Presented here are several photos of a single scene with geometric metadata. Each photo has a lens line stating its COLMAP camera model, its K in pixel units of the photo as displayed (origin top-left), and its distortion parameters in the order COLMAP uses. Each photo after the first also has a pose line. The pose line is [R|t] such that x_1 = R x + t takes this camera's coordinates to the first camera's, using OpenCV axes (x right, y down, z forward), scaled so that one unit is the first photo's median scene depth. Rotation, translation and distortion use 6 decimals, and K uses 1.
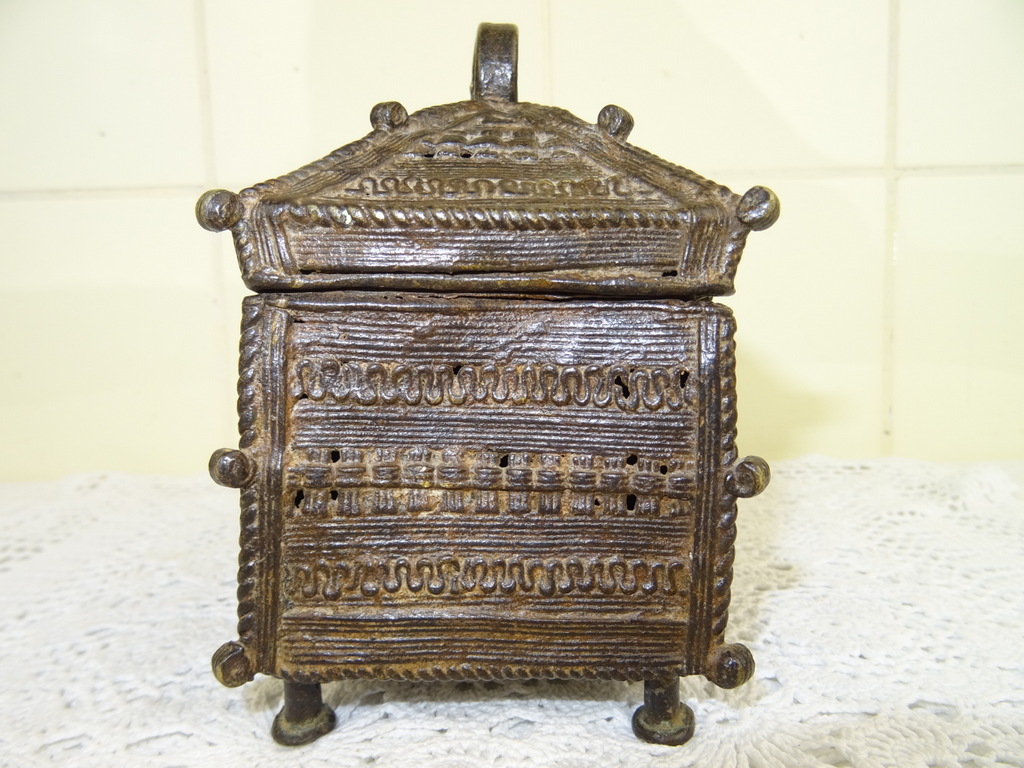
lens RADIAL K [[717.9, 0, 515.8], [0, 717.9, 371.5], [0, 0, 1]] dist [0.003964, -0.022594]
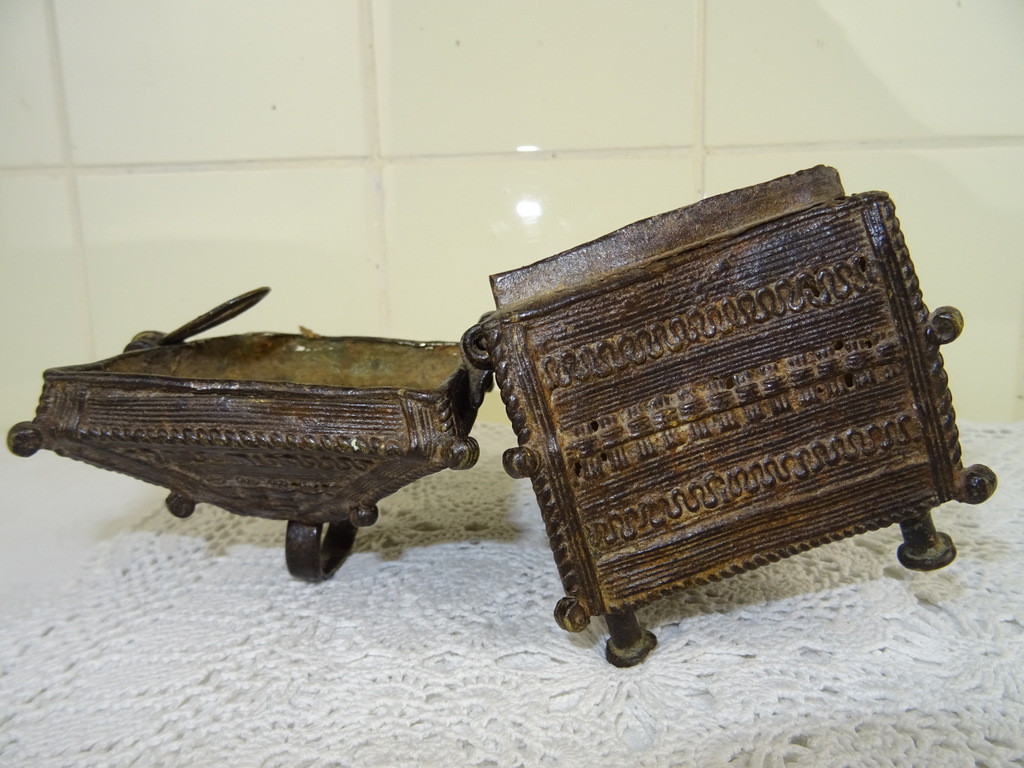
lens RADIAL K [[717.9, 0, 517.4], [0, 717.9, 376.3], [0, 0, 1]] dist [0.003964, -0.022594]
pose [[0.942219, -0.329208, -0.062020, -0.270101], [0.332148, 0.942152, 0.045016, -0.054654], [0.043613, -0.063015, 0.997059, -0.181822]]
